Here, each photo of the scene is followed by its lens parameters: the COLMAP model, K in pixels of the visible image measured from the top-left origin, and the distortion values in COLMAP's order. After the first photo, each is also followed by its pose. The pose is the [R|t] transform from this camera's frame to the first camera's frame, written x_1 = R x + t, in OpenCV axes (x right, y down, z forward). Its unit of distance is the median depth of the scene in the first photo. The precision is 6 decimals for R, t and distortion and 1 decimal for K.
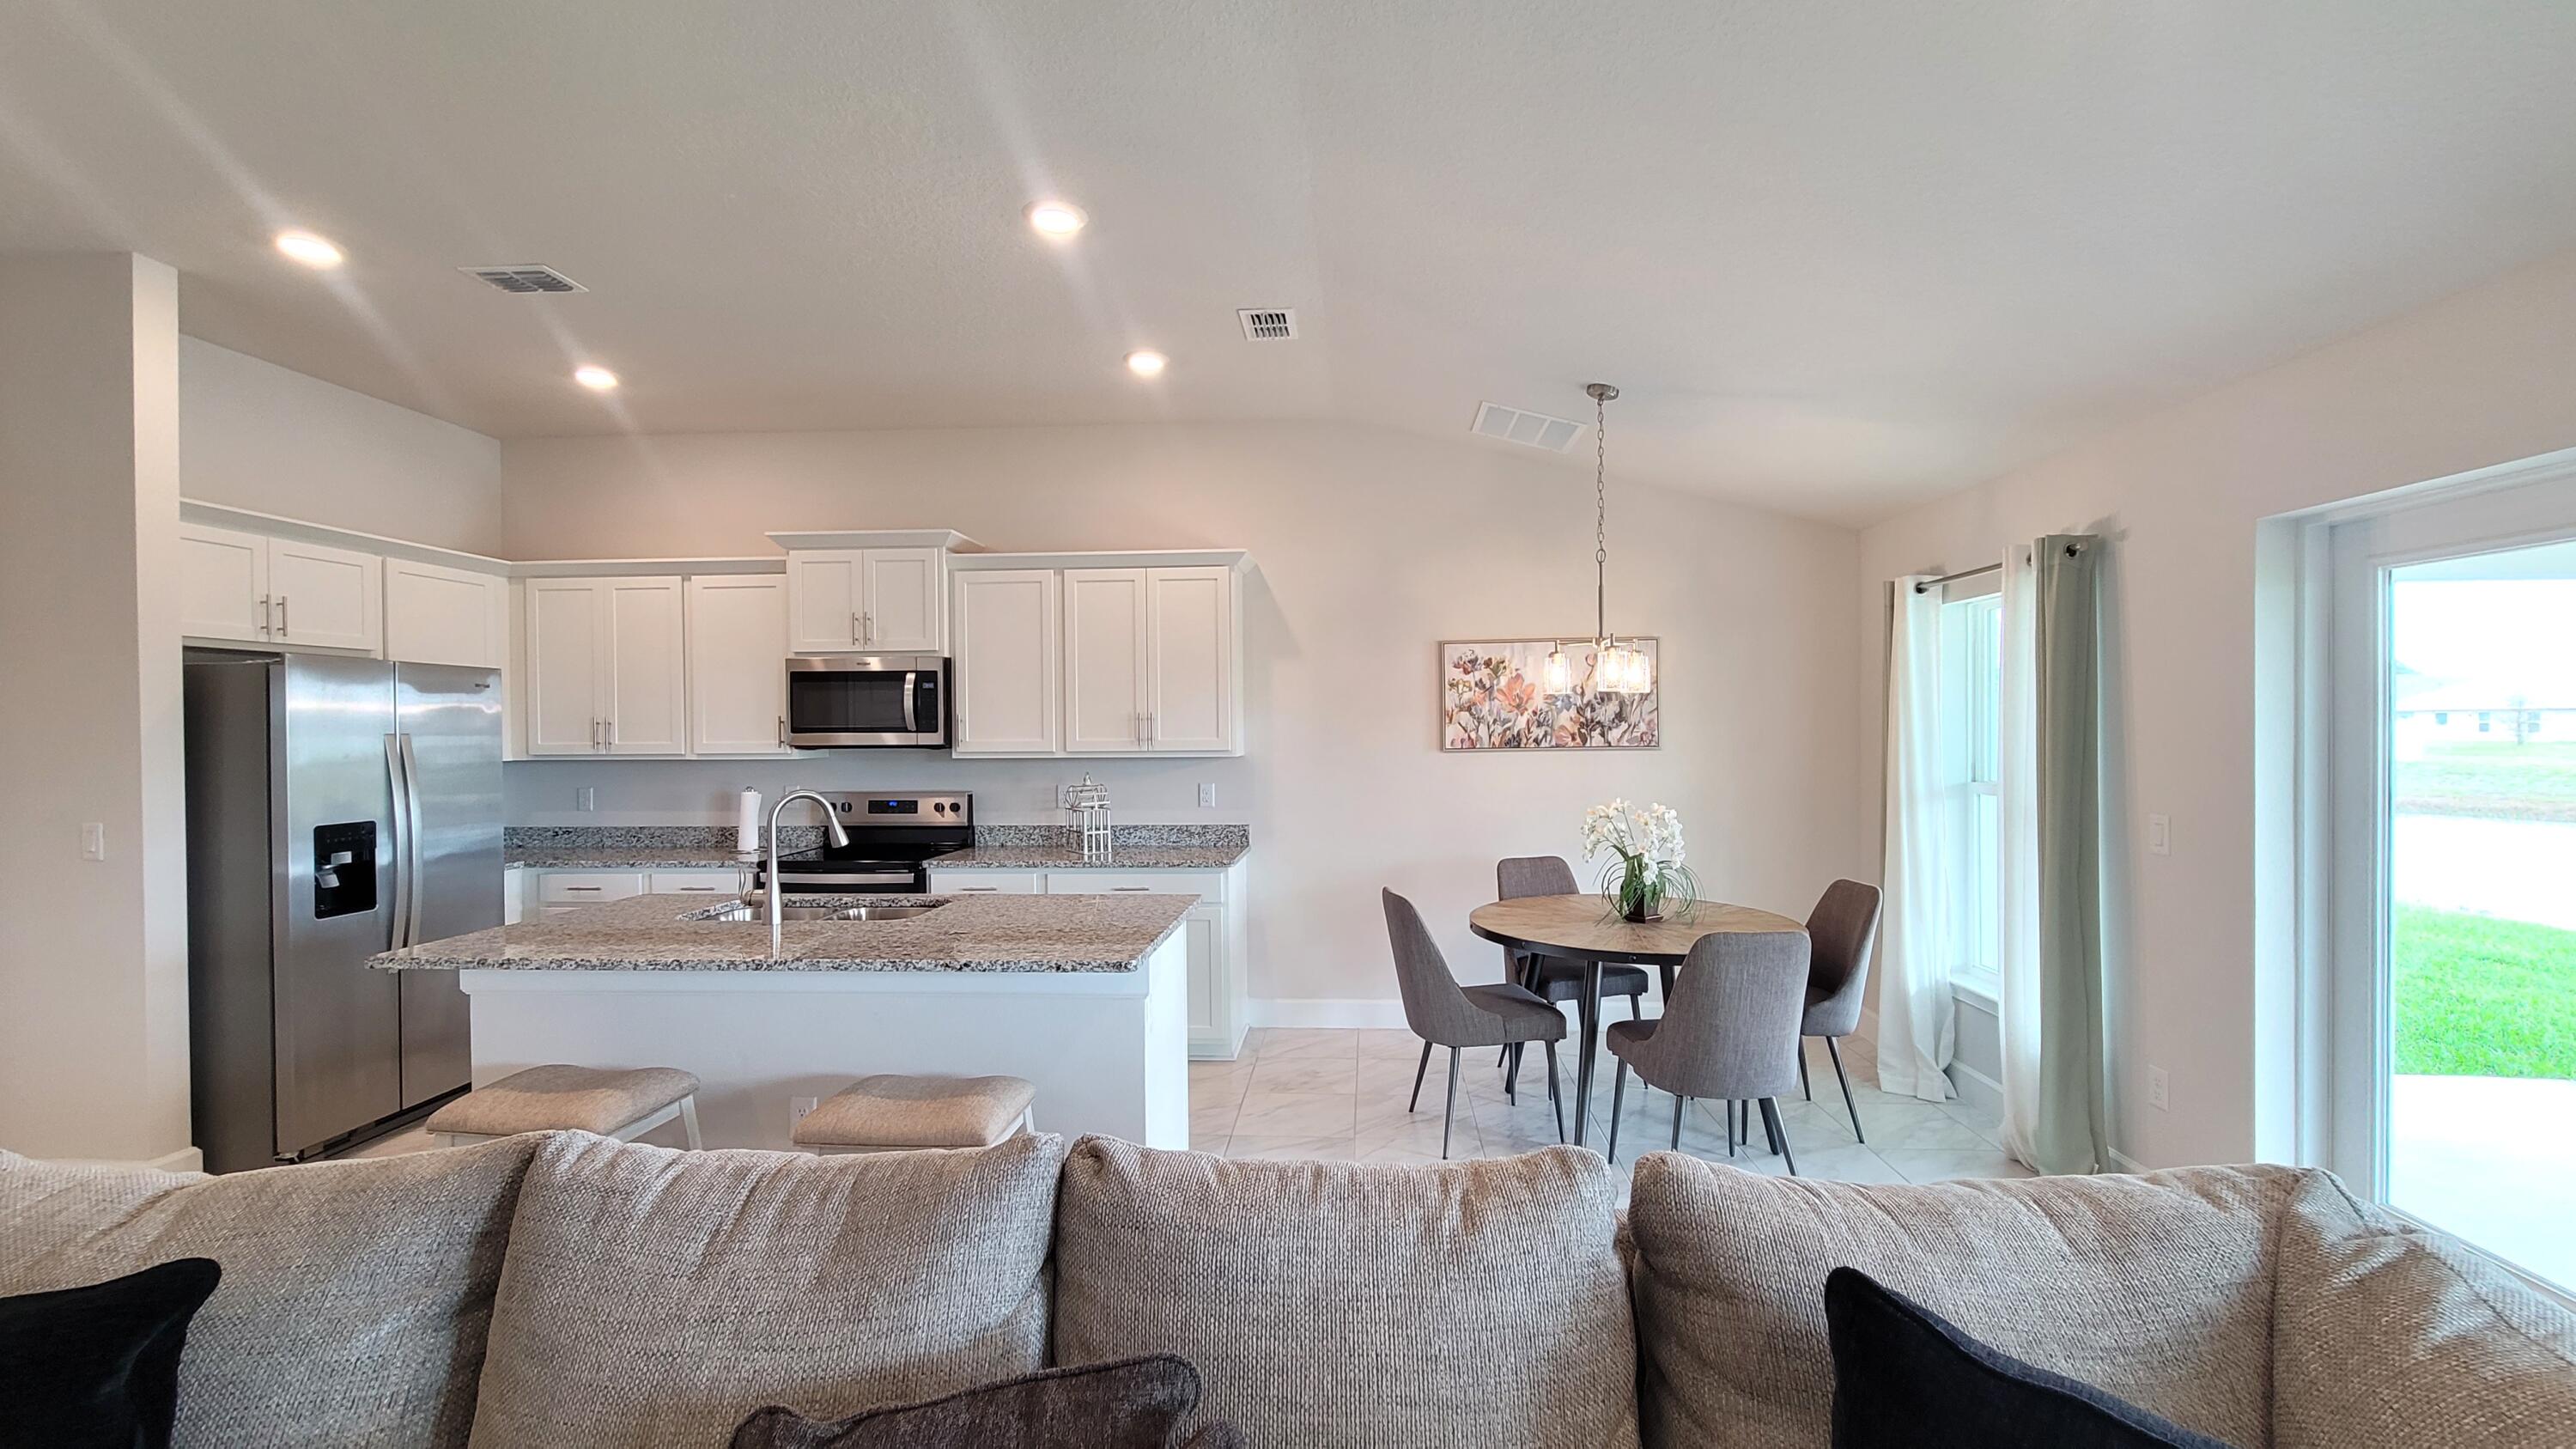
lens RADIAL K [[1048.0, 0, 1299.0], [0, 1048.0, 734.7], [0, 0, 1]] dist [-0.000414, -0.000176]
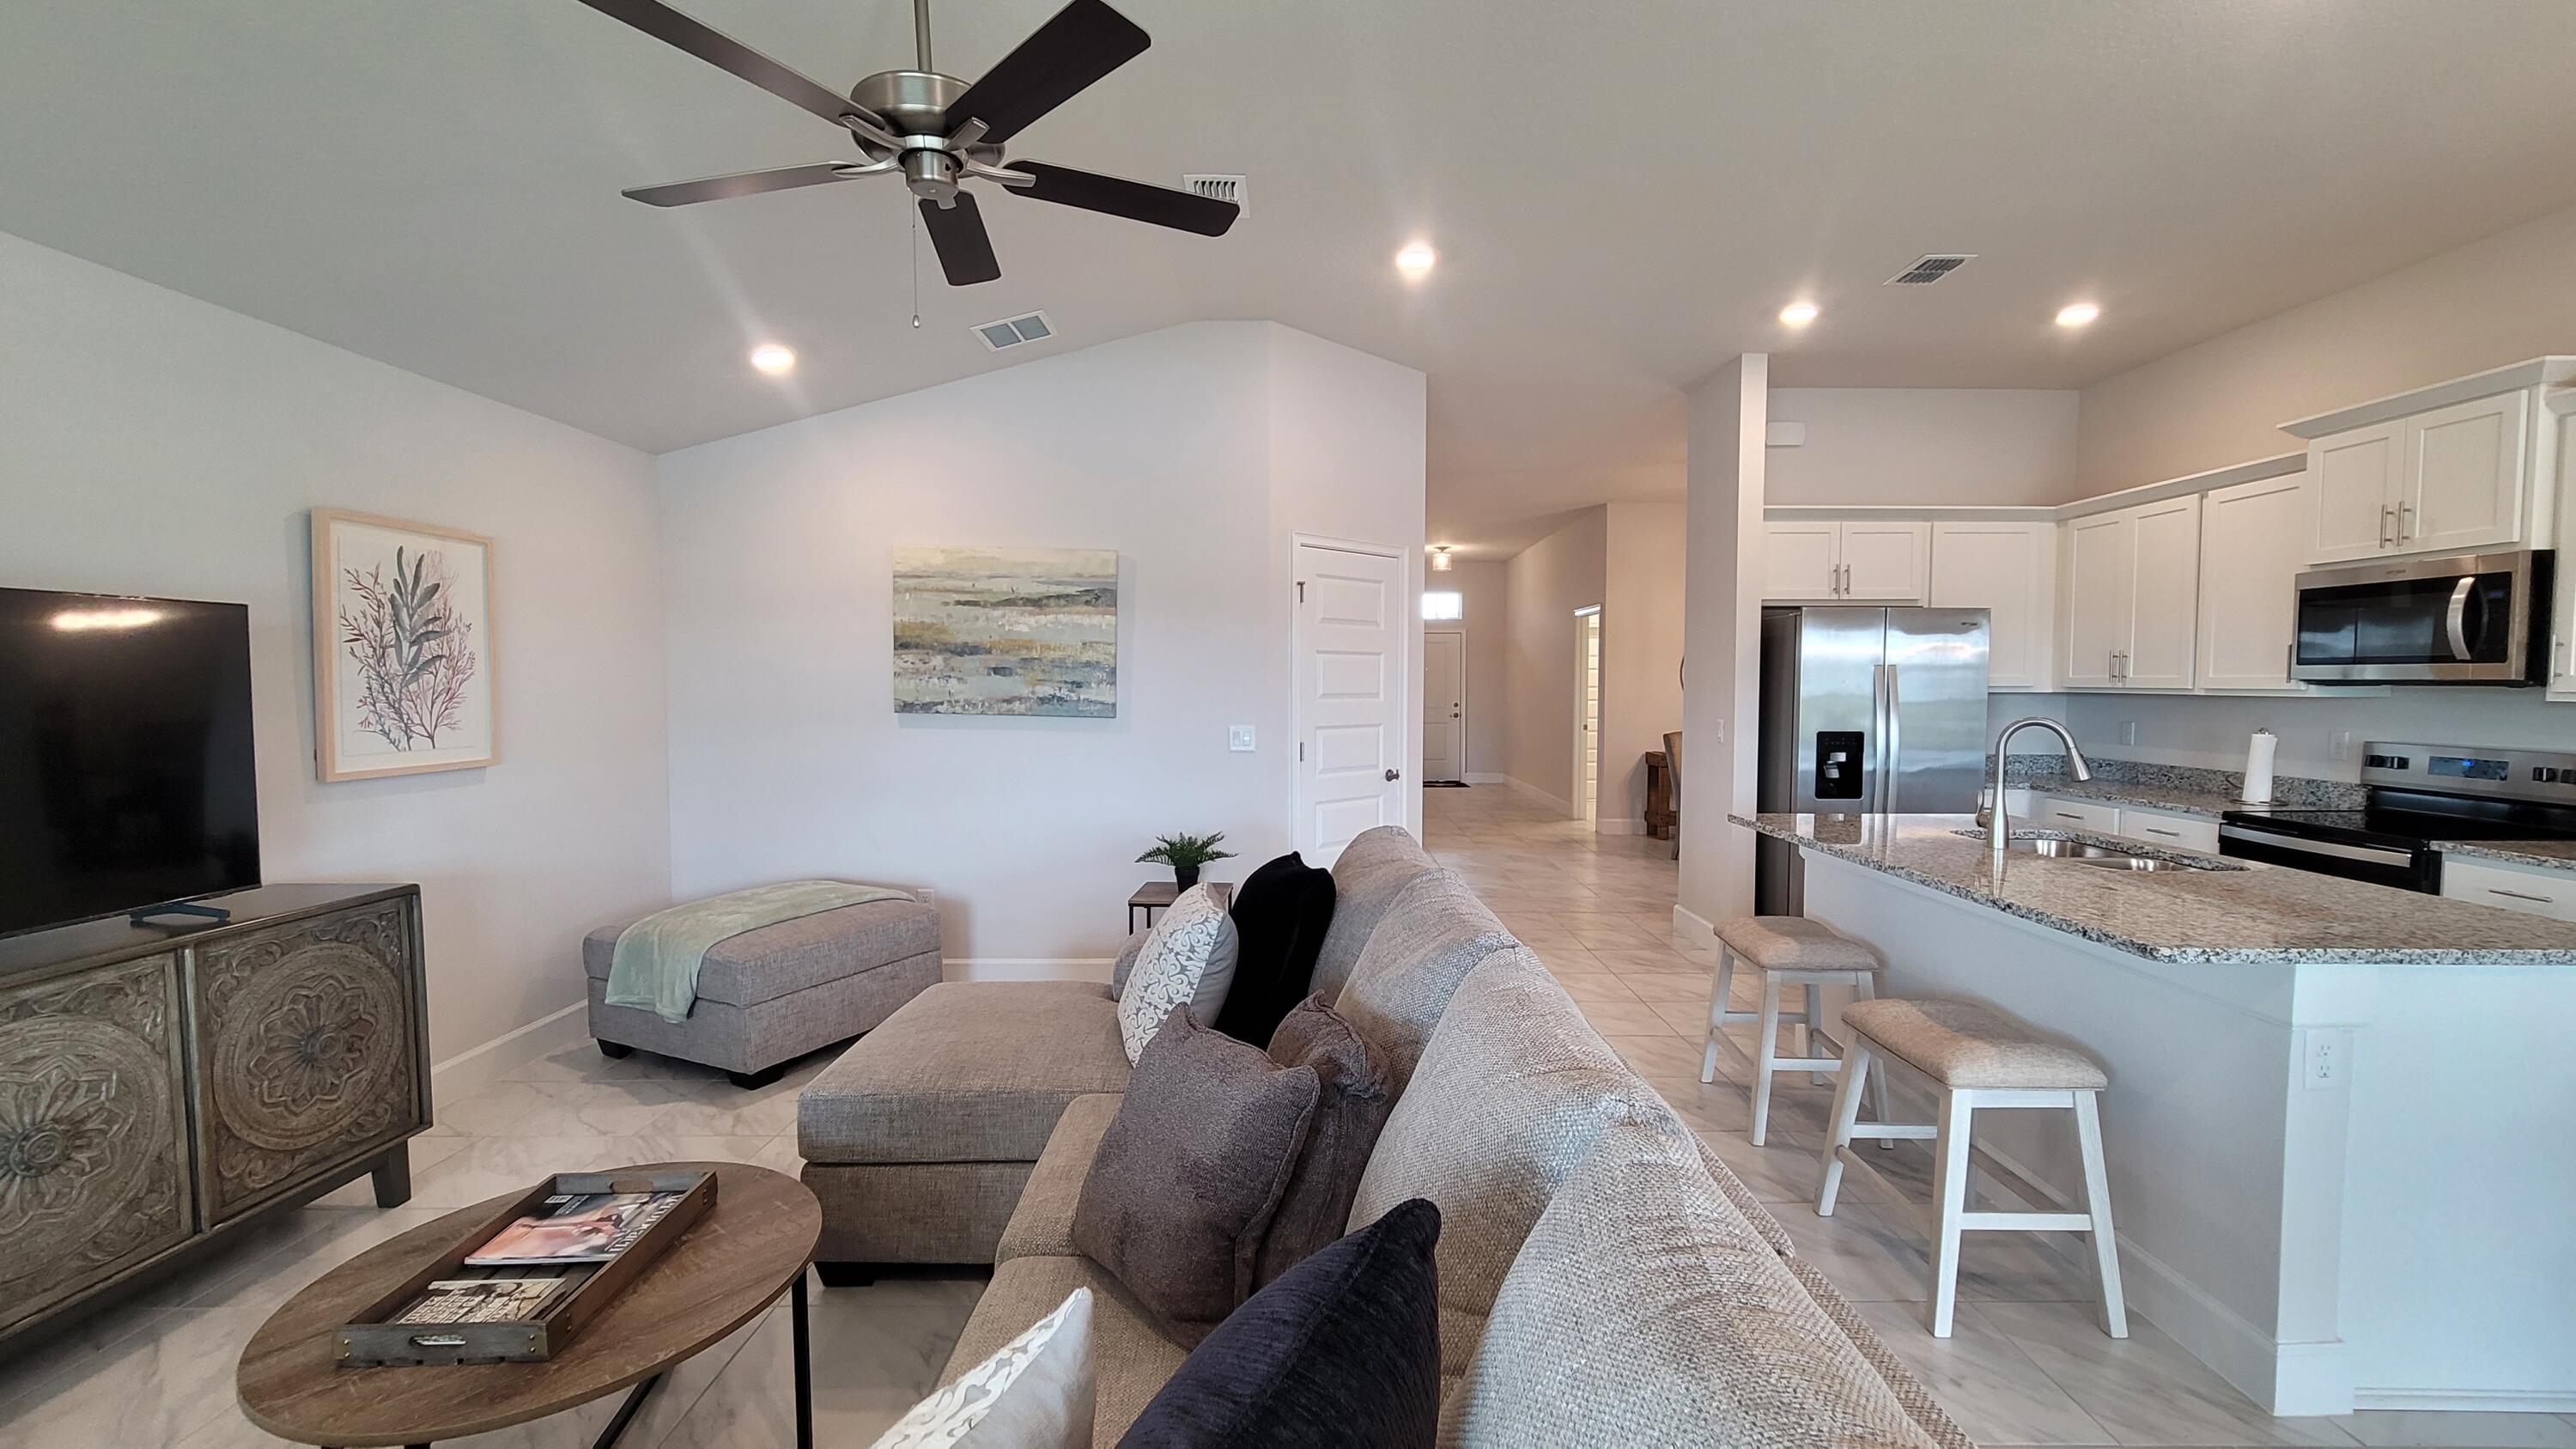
lens RADIAL K [[1048.0, 0, 1310.8], [0, 1048.0, 733.0], [0, 0, 1]] dist [-0.000414, -0.000176]
pose [[0.072294, 0.058898, -0.995643, 0.275968], [-0.008932, 0.998253, 0.058403, 0.010627], [0.997343, 0.004671, 0.072694, 0.165272]]
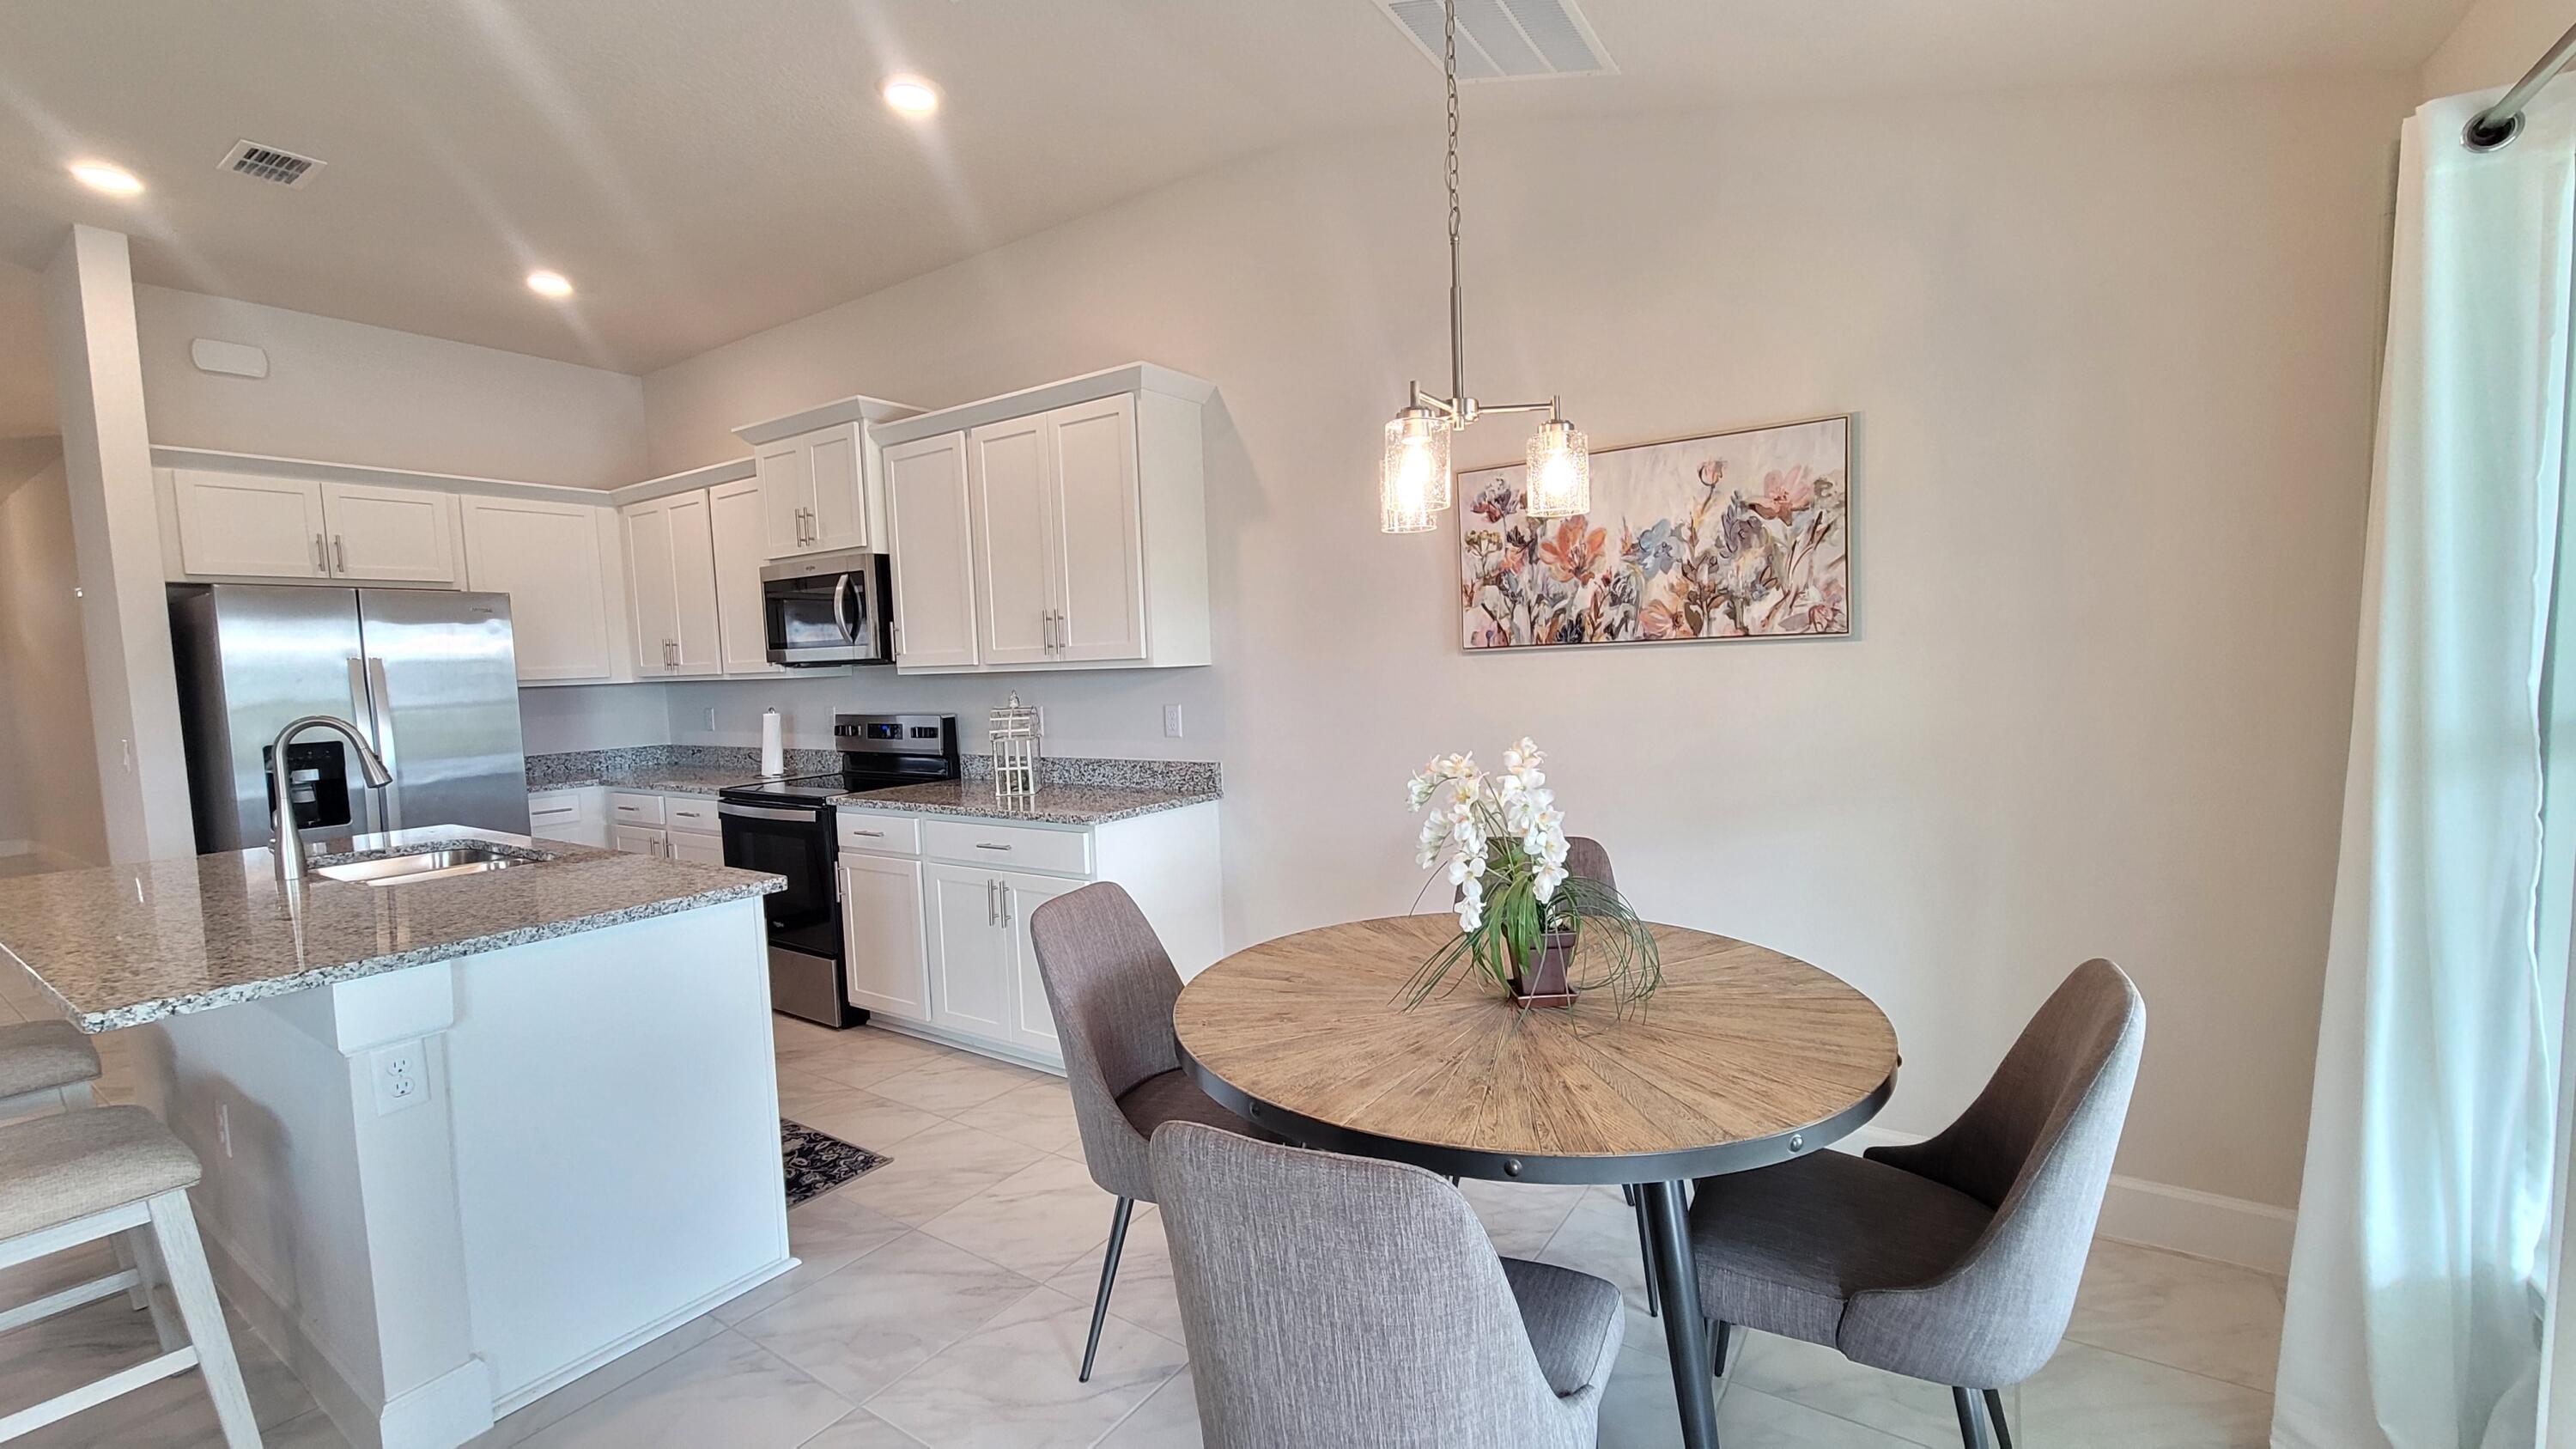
lens RADIAL K [[1048.0, 0, 1300.2], [0, 1048.0, 738.5], [0, 0, 1]] dist [-0.000414, -0.000176]
pose [[0.867789, 0.016859, -0.496647, 0.365174], [0.024644, 0.996735, 0.076895, 0.016606], [0.496322, -0.078968, 0.864540, 0.426728]]
